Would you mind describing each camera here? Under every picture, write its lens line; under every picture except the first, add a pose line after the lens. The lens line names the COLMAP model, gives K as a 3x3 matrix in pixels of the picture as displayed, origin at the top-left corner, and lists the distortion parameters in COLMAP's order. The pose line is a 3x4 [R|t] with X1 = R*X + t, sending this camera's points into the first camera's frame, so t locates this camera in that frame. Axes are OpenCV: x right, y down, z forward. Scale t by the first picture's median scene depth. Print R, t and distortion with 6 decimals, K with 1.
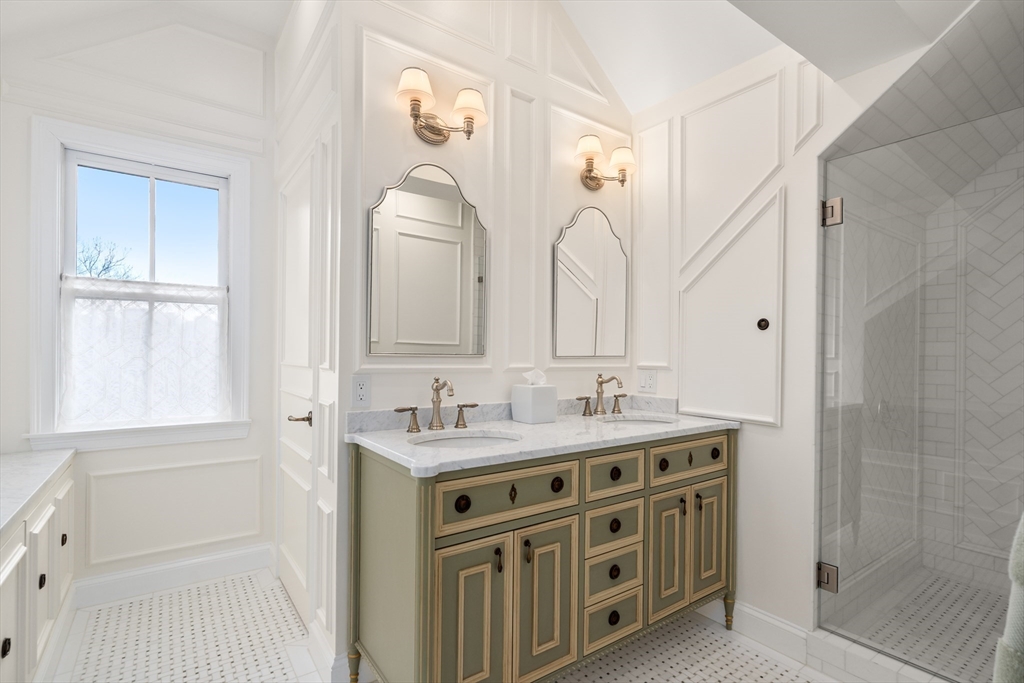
lens RADIAL K [[486.0, 0, 512.0], [0, 486.0, 341.5], [0, 0, 1]] dist [-0.003009, -0.000037]
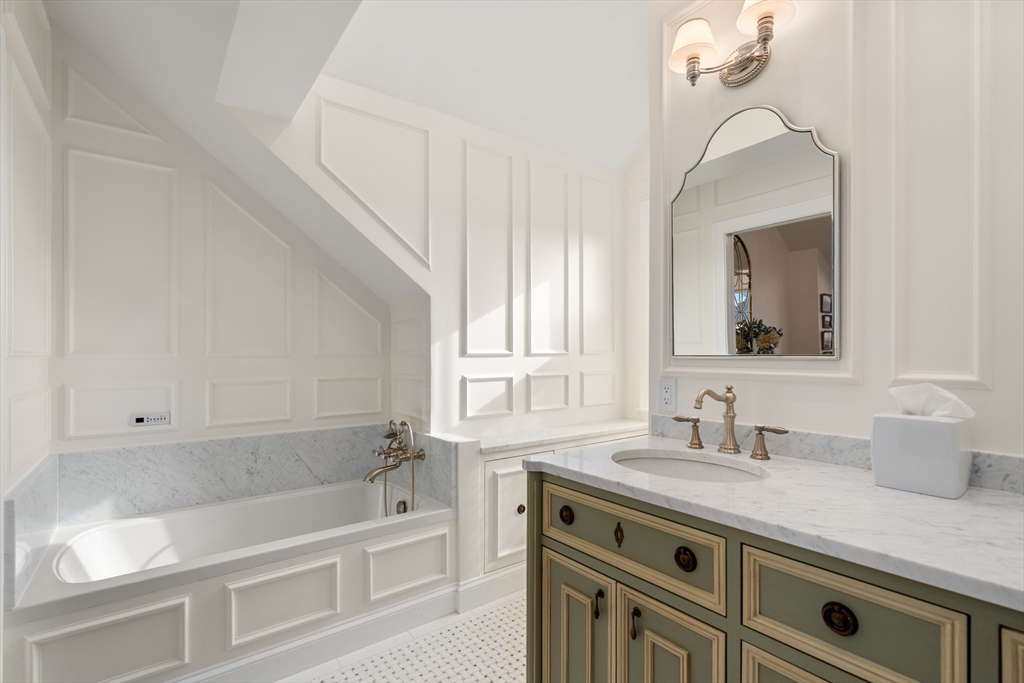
lens RADIAL K [[471.5, 0, 506.2], [0, 471.5, 350.4], [0, 0, 1]] dist [-0.001486, 0.000288]
pose [[0.031146, -0.018191, -0.999349, 0.553089], [0.027062, 0.999483, -0.017350, 0.020261], [0.999148, -0.026504, 0.031622, 0.589993]]
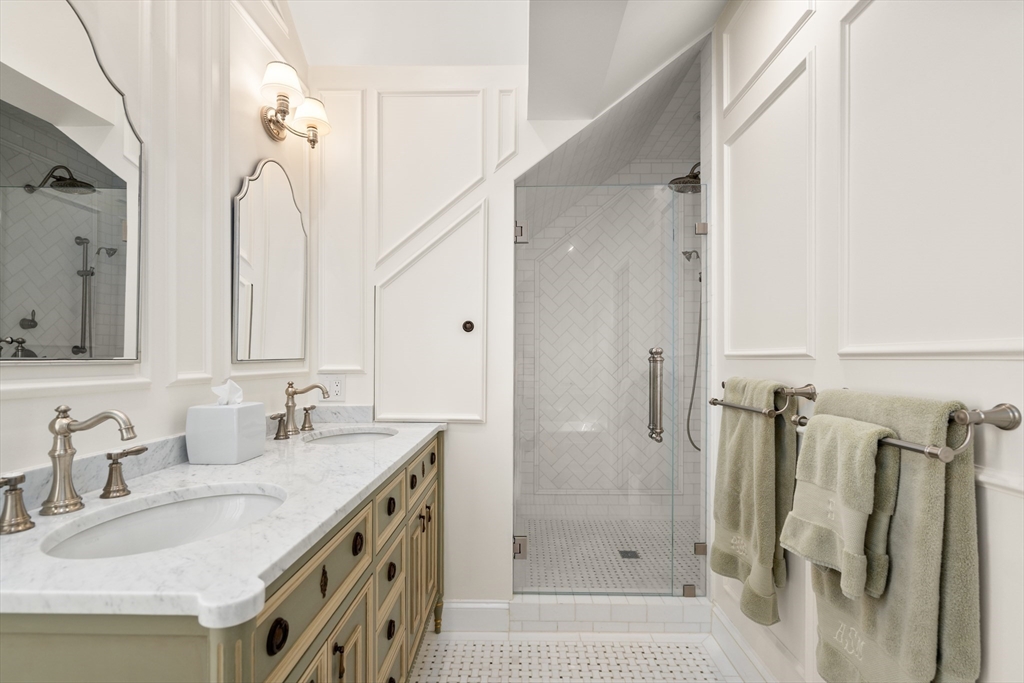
lens RADIAL K [[471.5, 0, 506.2], [0, 471.5, 350.4], [0, 0, 1]] dist [-0.001486, 0.000288]
pose [[0.603839, 0.000955, 0.797106, -0.250313], [-0.012760, 0.999883, 0.008468, 0.006474], [-0.797004, -0.015285, 0.603780, 0.333878]]
